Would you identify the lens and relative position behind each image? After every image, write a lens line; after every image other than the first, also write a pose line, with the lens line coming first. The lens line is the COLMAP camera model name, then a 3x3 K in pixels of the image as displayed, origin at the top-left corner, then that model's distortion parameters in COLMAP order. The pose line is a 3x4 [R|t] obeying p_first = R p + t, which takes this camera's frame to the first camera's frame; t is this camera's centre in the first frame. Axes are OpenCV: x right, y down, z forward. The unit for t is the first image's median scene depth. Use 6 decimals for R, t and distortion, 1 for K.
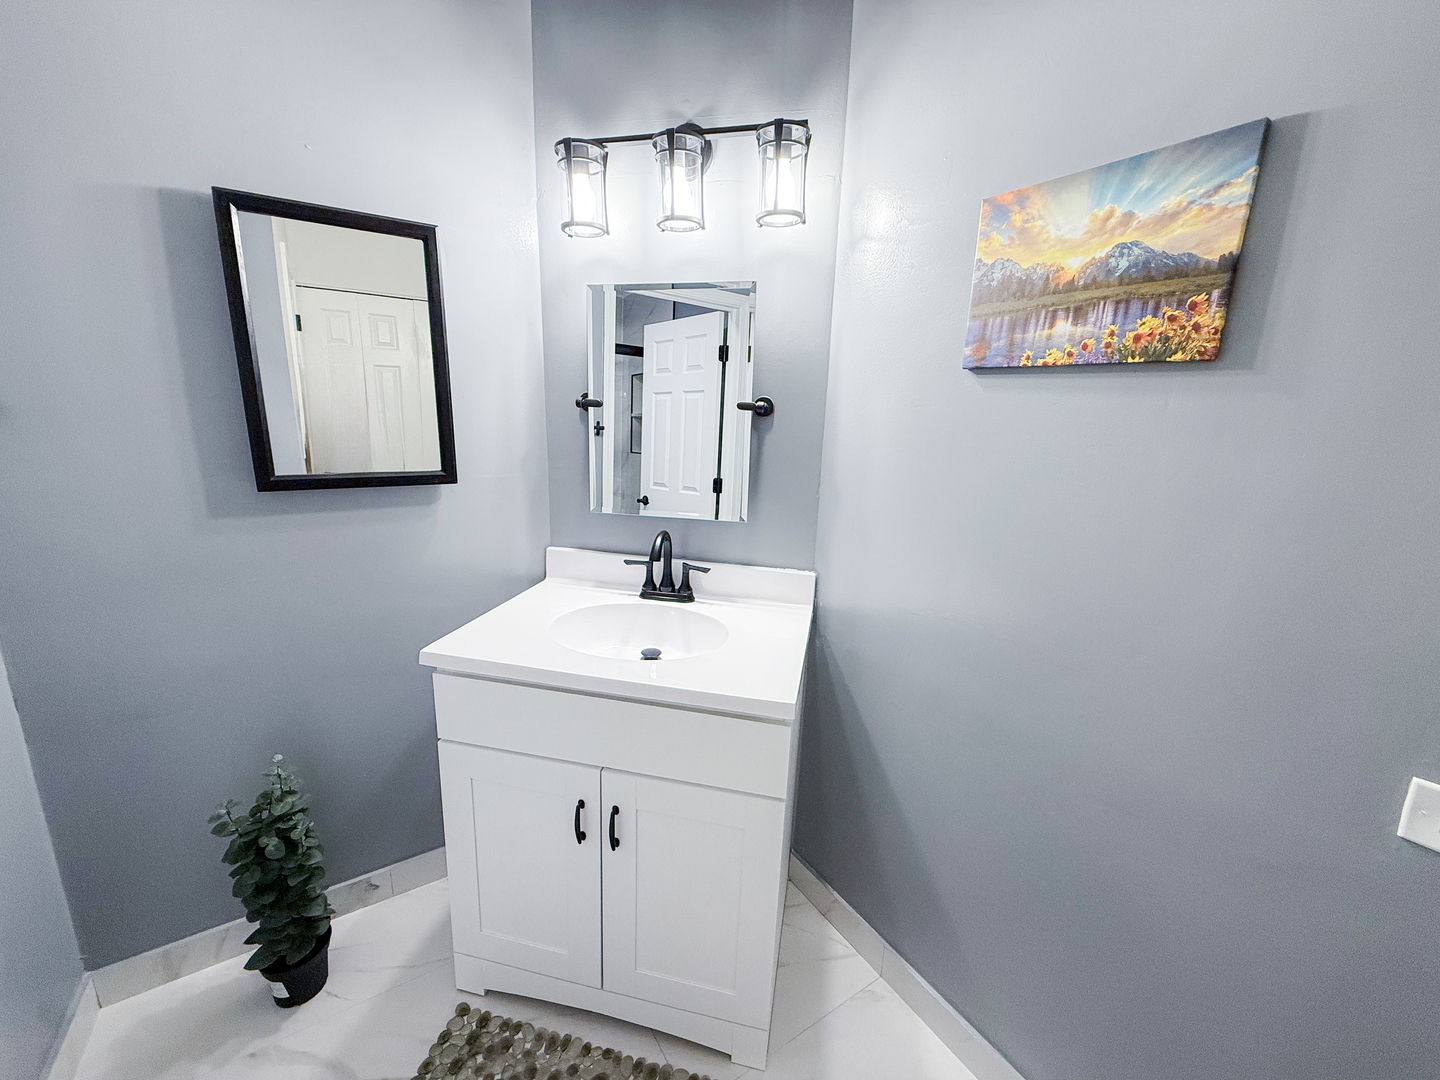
lens RADIAL K [[571.4, 0, 731.1], [0, 571.4, 552.9], [0, 0, 1]] dist [0.005772, -0.001086]
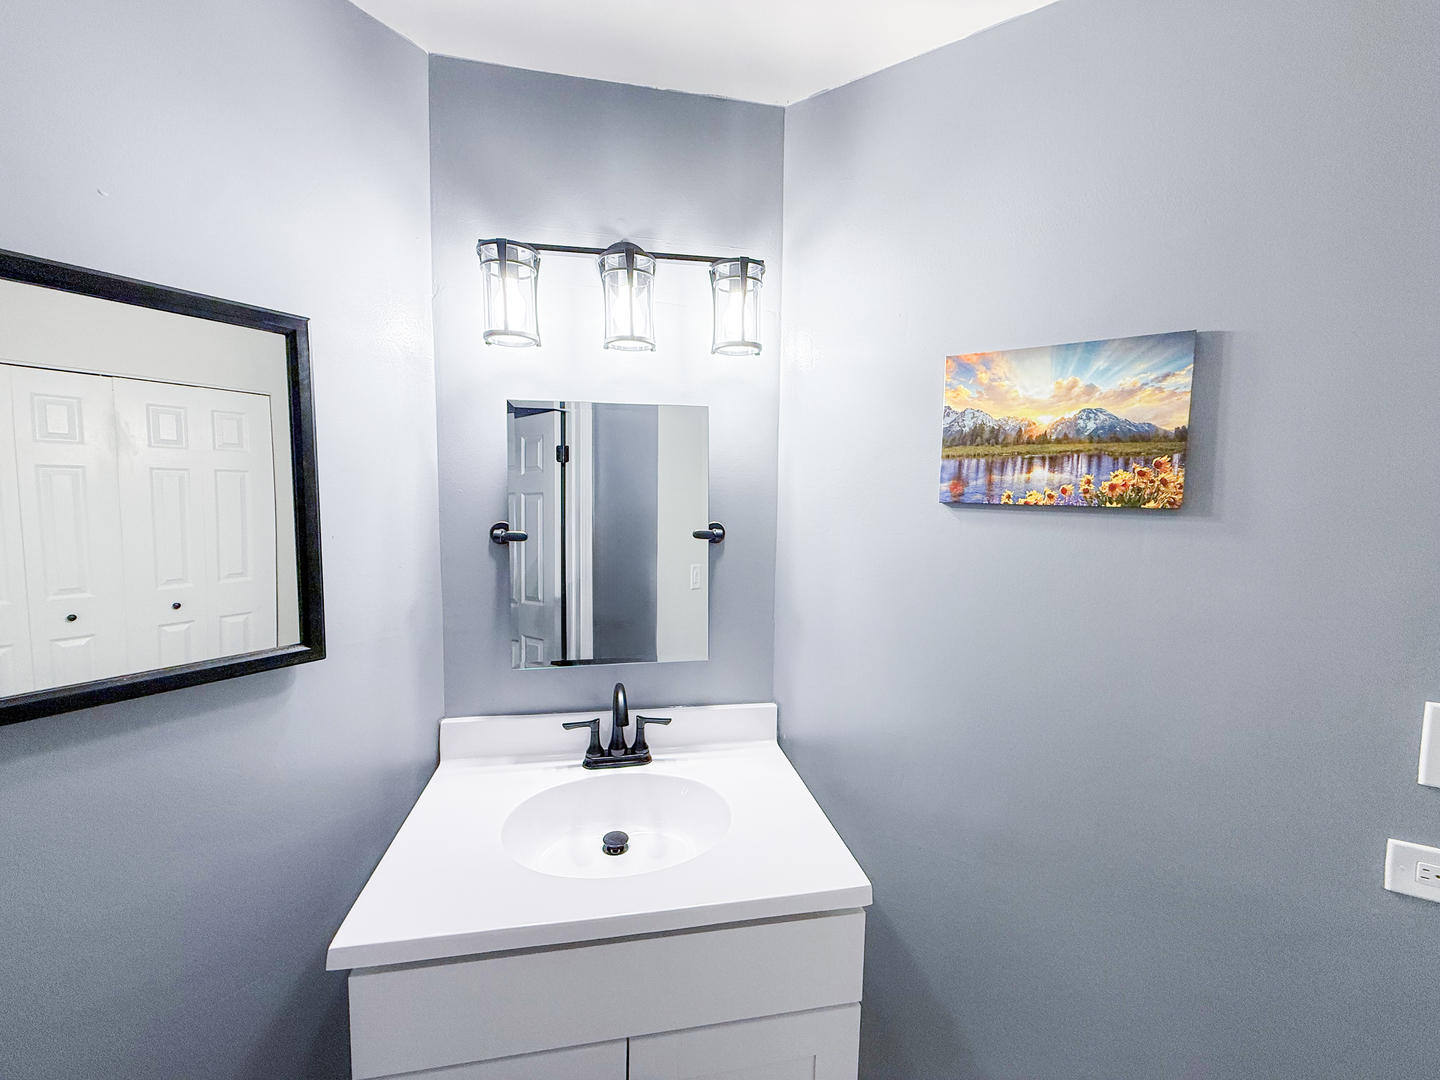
lens RADIAL K [[571.4, 0, 724.2], [0, 571.4, 554.1], [0, 0, 1]] dist [0.005772, -0.001086]
pose [[0.920154, -0.057543, 0.387305, -0.336476], [0.108210, 0.987991, -0.110295, -0.135935], [-0.376307, 0.143399, 0.915330, 0.170370]]
